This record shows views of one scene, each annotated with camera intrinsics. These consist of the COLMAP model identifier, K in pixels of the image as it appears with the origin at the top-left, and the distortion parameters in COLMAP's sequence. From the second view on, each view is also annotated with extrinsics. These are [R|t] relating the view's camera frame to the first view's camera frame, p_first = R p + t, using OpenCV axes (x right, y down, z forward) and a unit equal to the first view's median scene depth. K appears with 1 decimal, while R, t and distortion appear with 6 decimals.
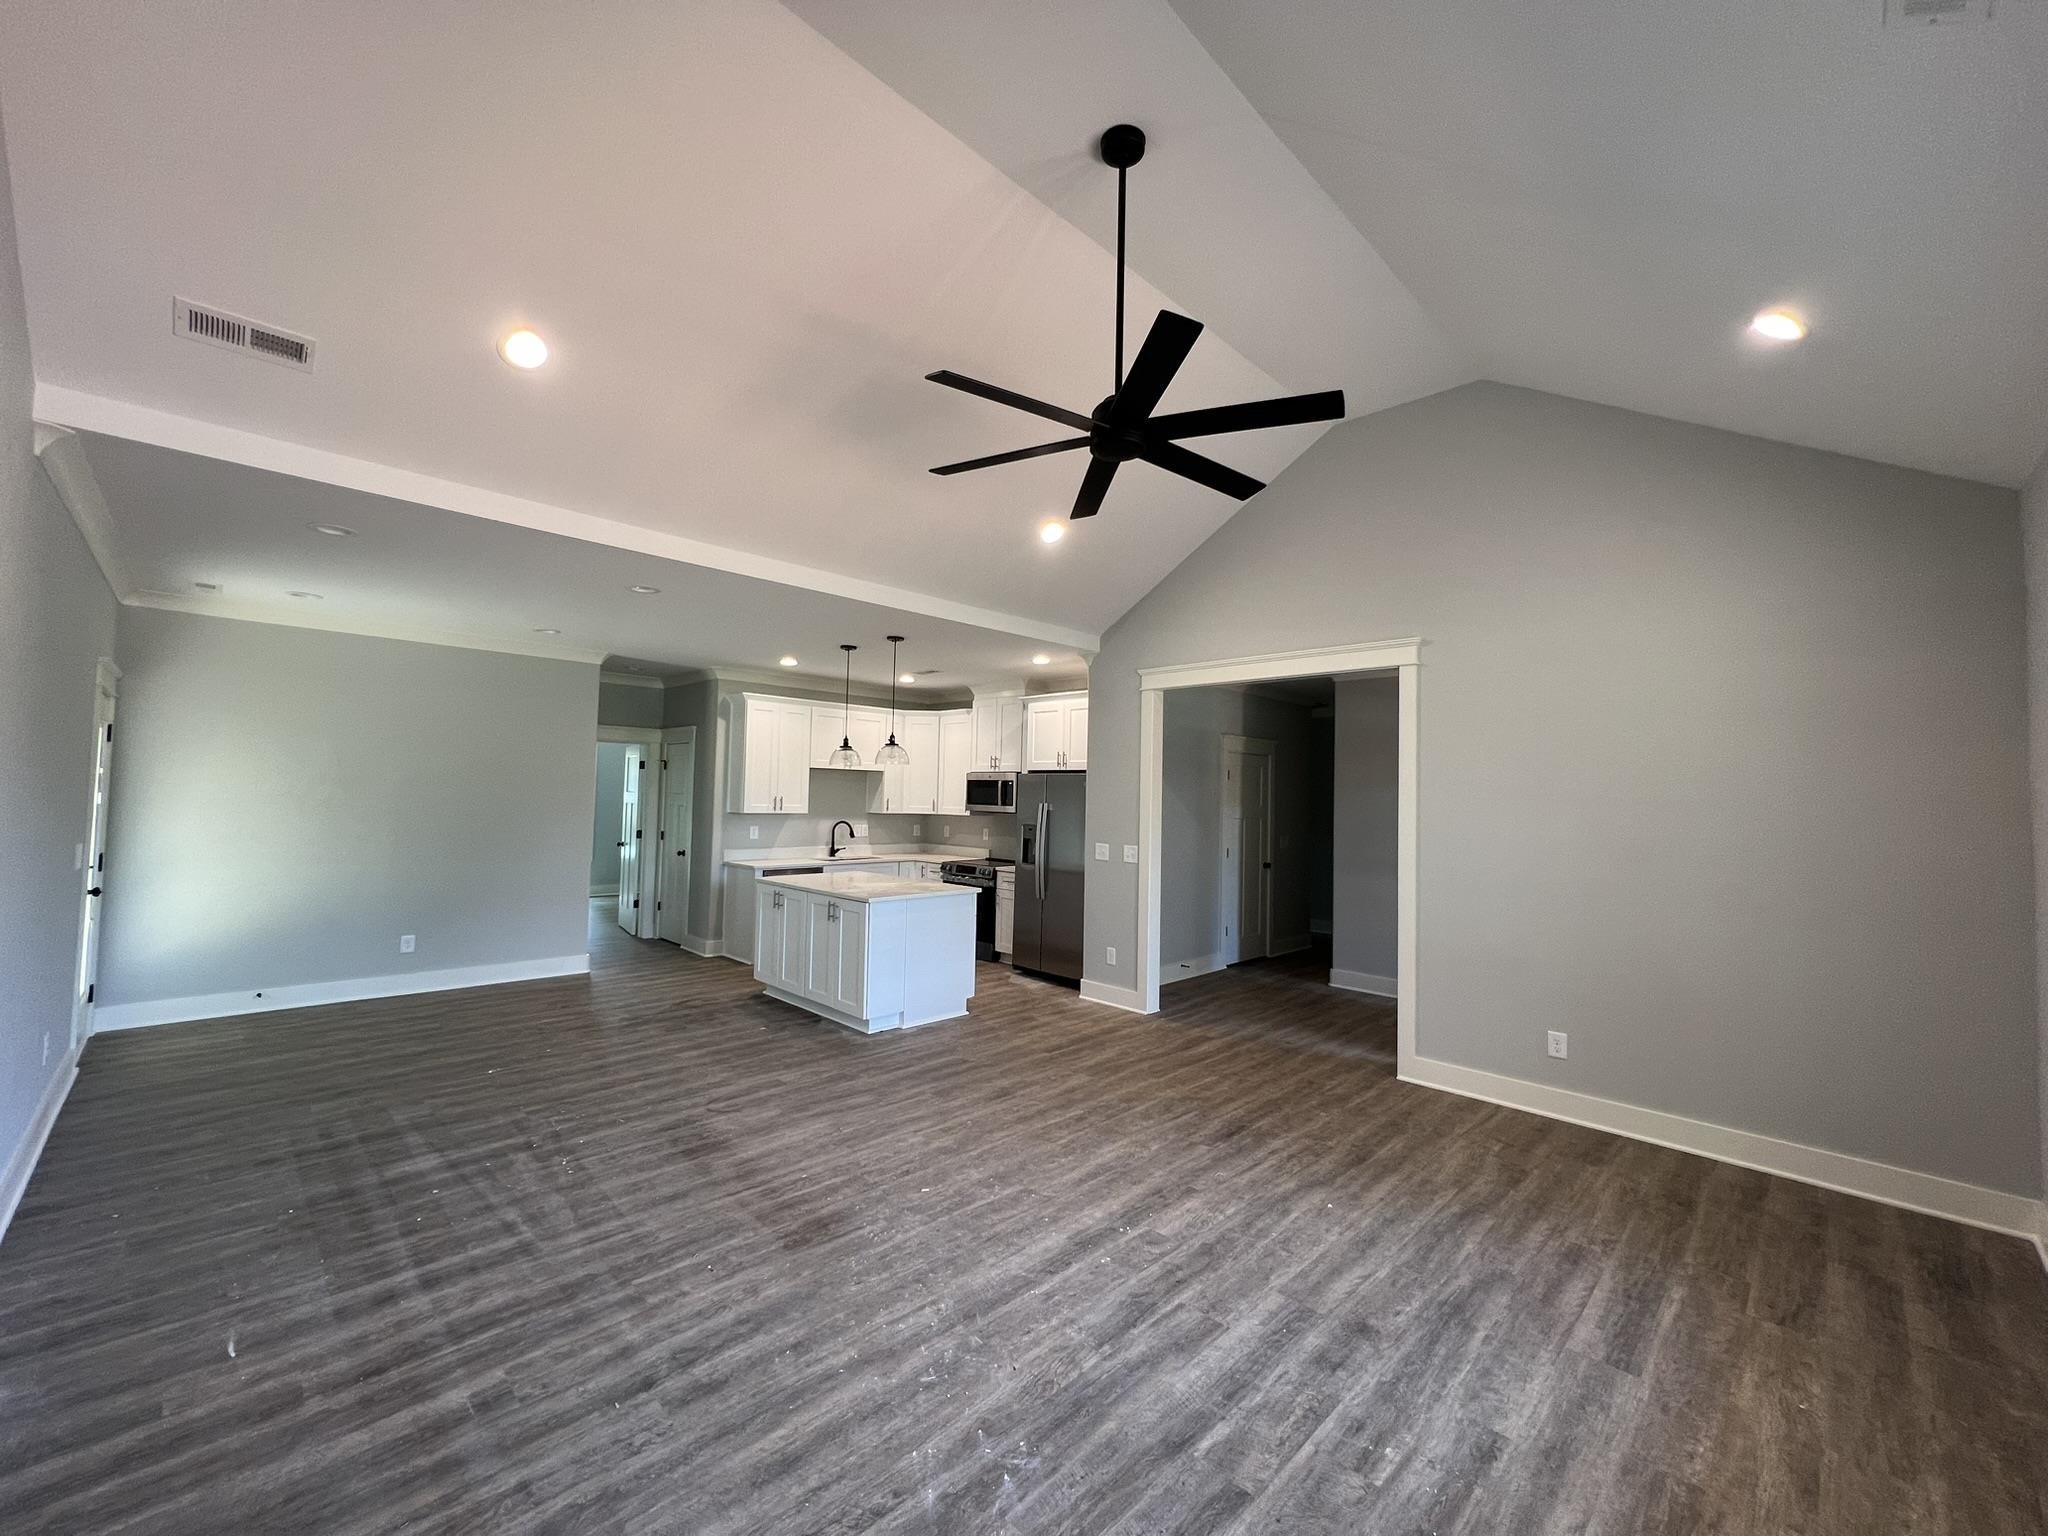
lens RADIAL K [[819.6, 0, 1015.8], [0, 819.6, 764.6], [0, 0, 1]] dist [-0.000710, -0.000076]
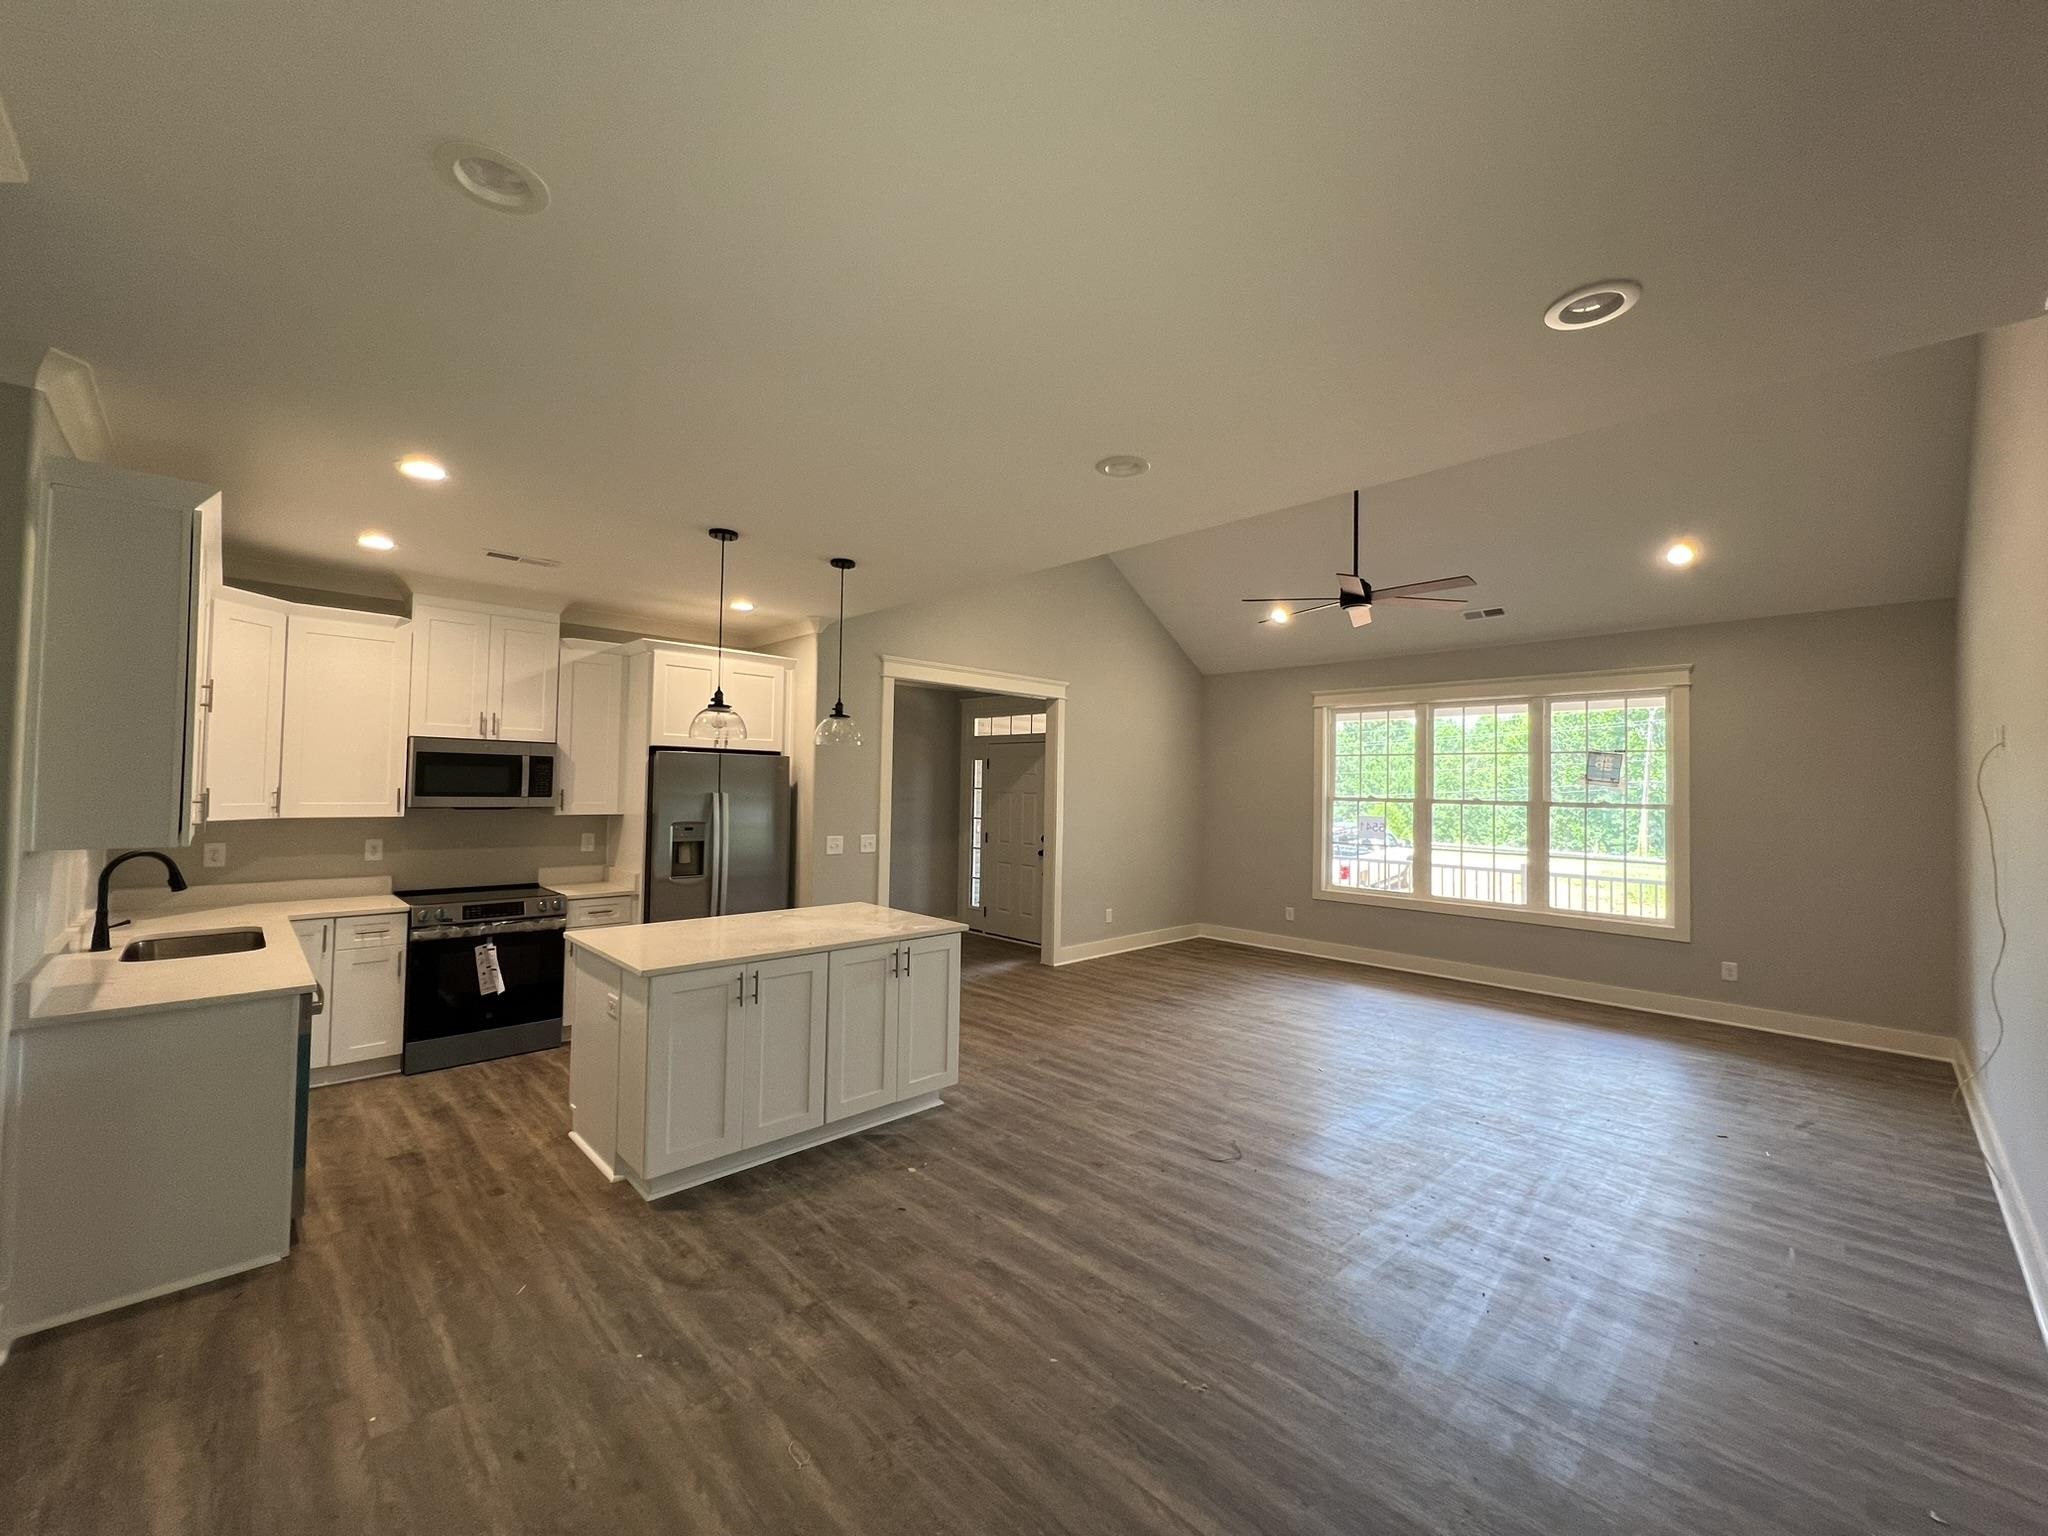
lens RADIAL K [[819.6, 0, 1015.8], [0, 819.6, 764.6], [0, 0, 1]] dist [-0.000710, -0.000076]
pose [[0.006672, 0.003880, 0.999970, -1.033105], [-0.056408, 0.998402, -0.003498, 0.012417], [-0.998386, -0.056383, 0.006881, 1.032411]]
